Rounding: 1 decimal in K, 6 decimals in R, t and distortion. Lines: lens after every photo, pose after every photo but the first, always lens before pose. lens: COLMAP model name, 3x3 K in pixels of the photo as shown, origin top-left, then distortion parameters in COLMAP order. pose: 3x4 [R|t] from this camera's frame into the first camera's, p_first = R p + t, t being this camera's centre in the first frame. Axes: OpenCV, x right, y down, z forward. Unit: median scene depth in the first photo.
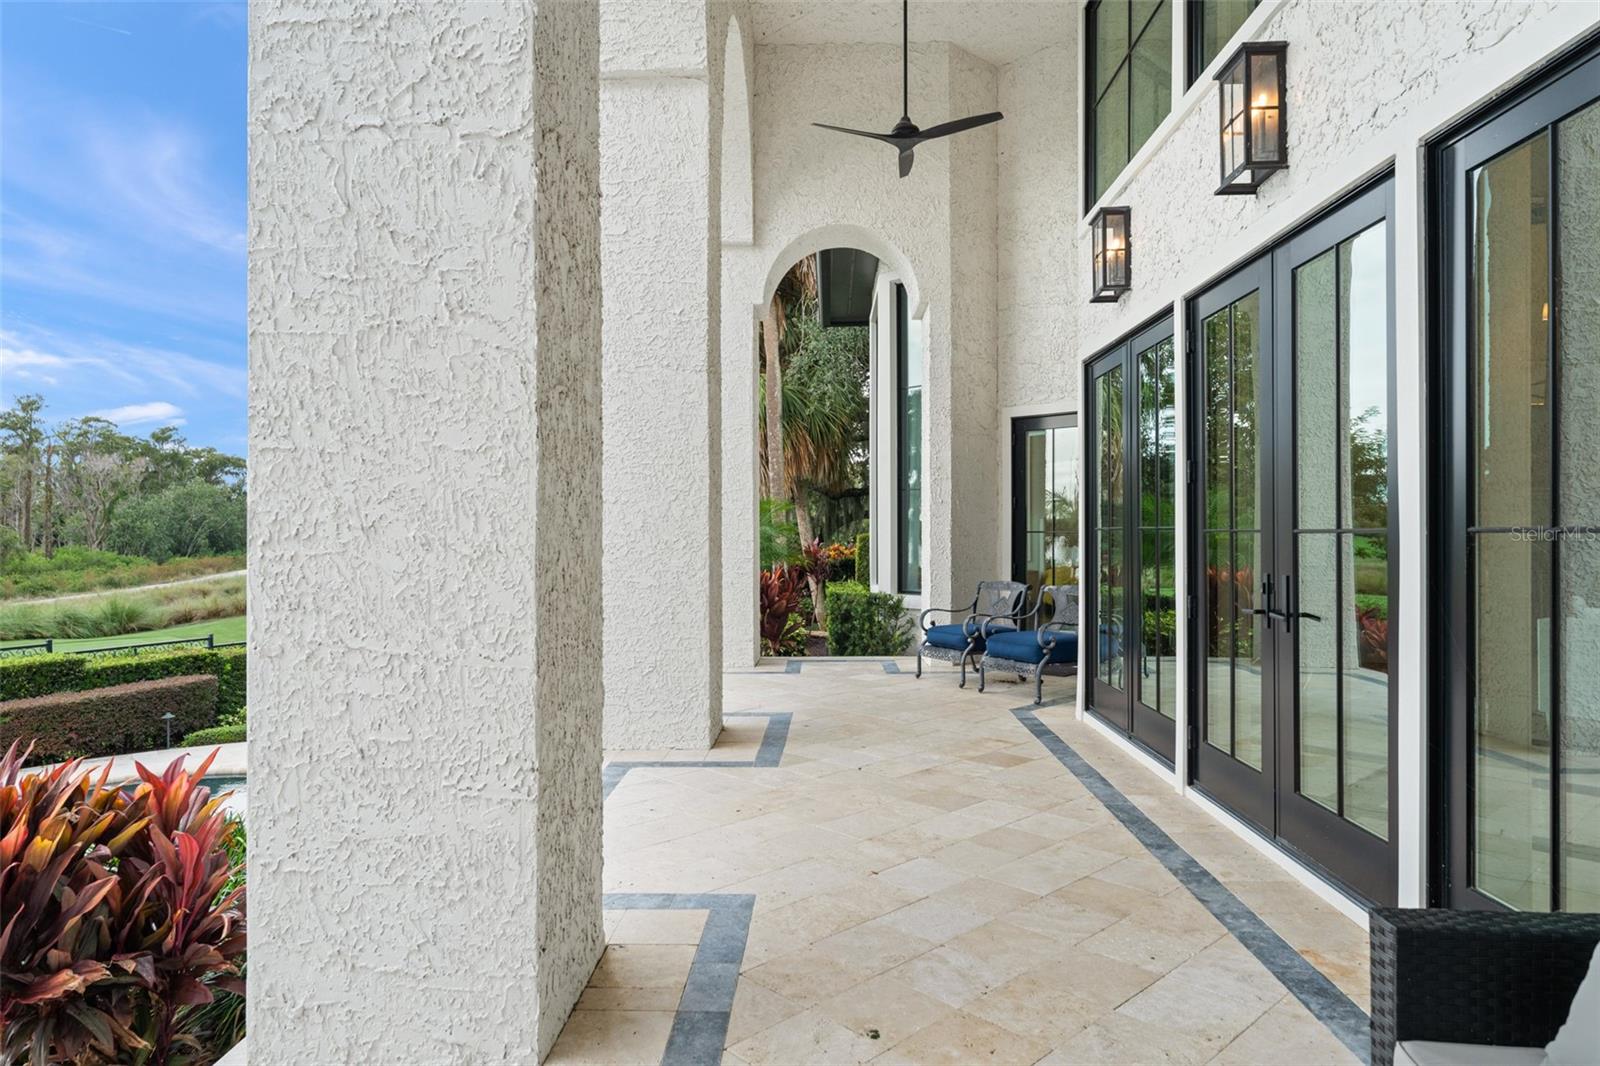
lens RADIAL K [[975.1, 0, 800.0], [0, 975.1, 533.0], [0, 0, 1]] dist [-0.000961, -0.000756]
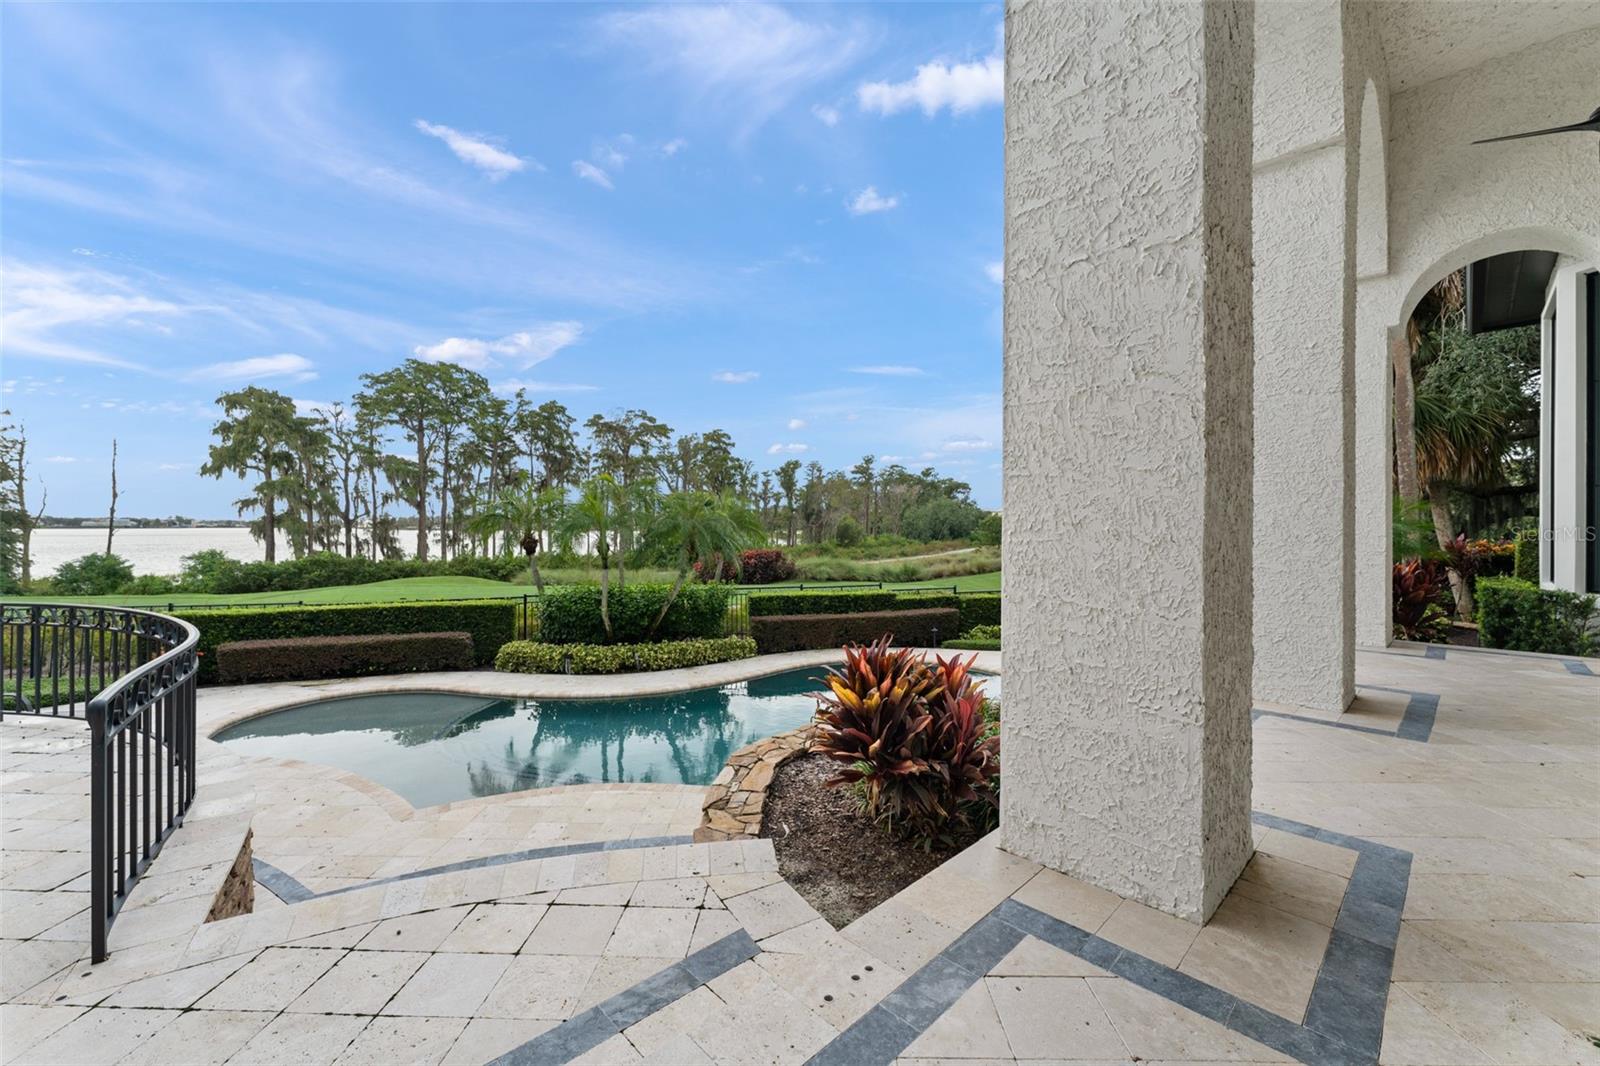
lens RADIAL K [[637.0, 0, 796.4], [0, 637.0, 528.6], [0, 0, 1]] dist [0.000280, 0.000224]
pose [[0.710774, 0.006559, -0.703390, -0.042813], [-0.005510, 0.999978, 0.003757, 0.000453], [0.703399, 0.001205, 0.710794, -0.017750]]
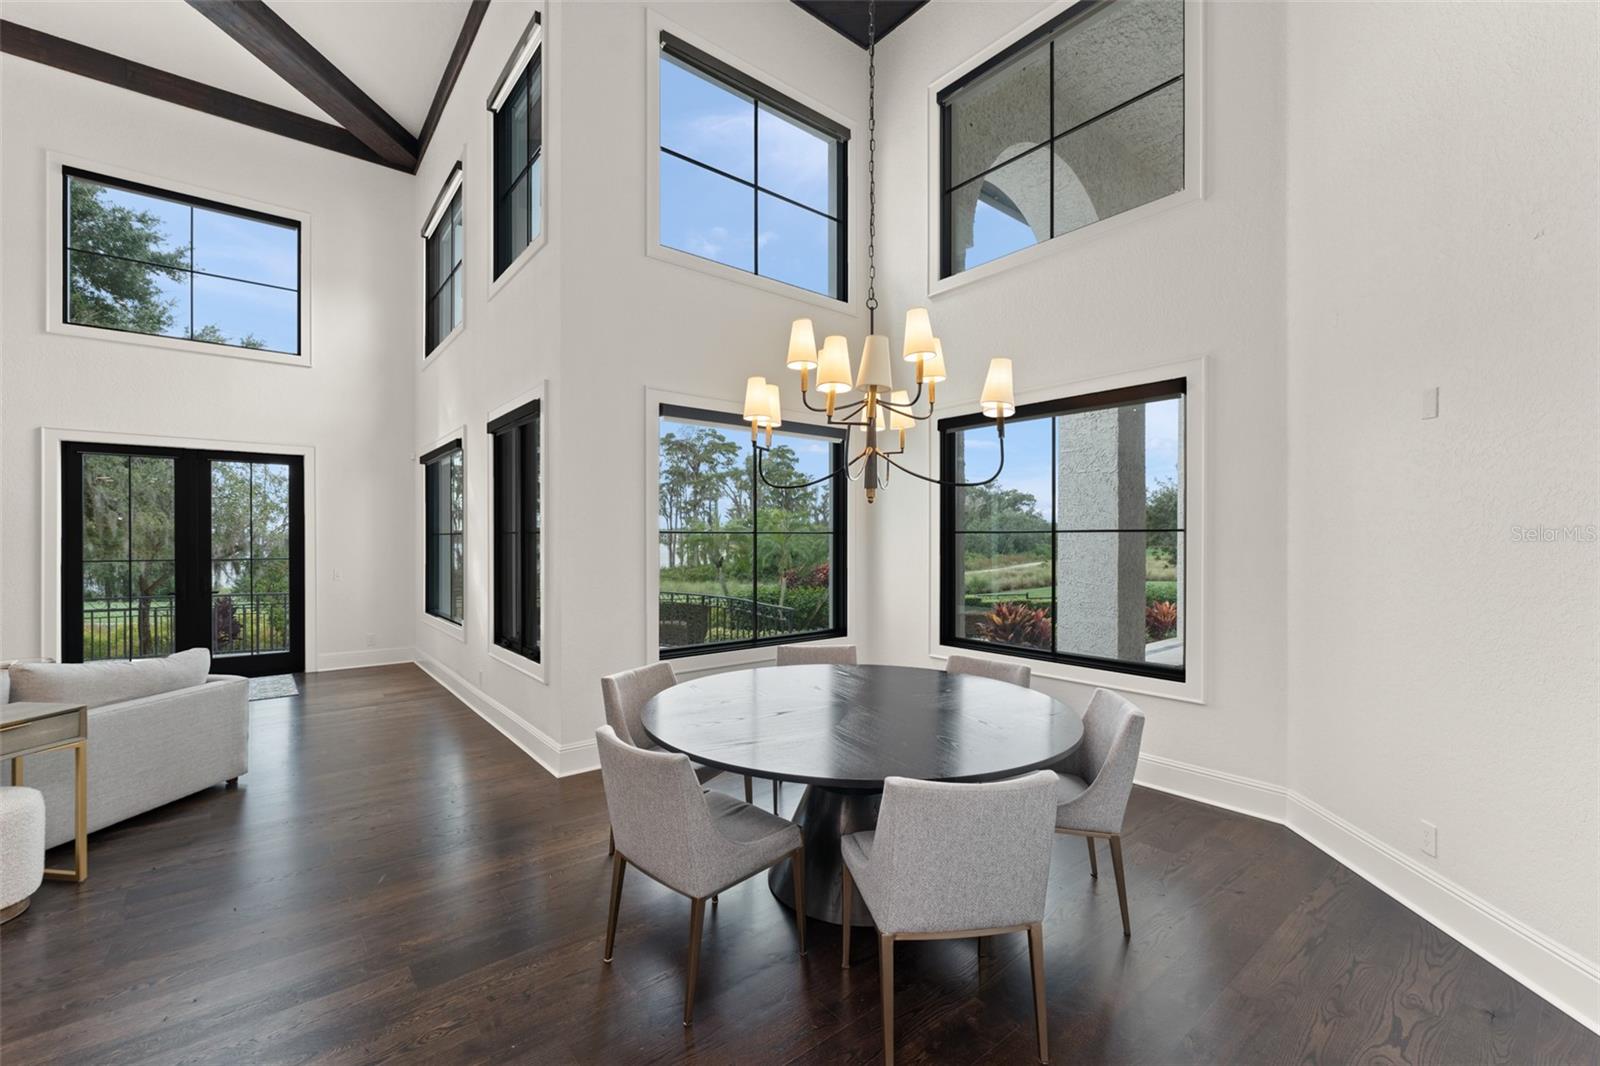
lens RADIAL K [[666.3, 0, 795.6], [0, 666.3, 537.3], [0, 0, 1]] dist [-0.000031, -0.000026]
pose [[0.653270, 0.001383, -0.757124, 0.917962], [-0.004094, 0.999990, -0.001706, -0.074285], [0.757114, 0.004214, 0.653269, -1.811433]]
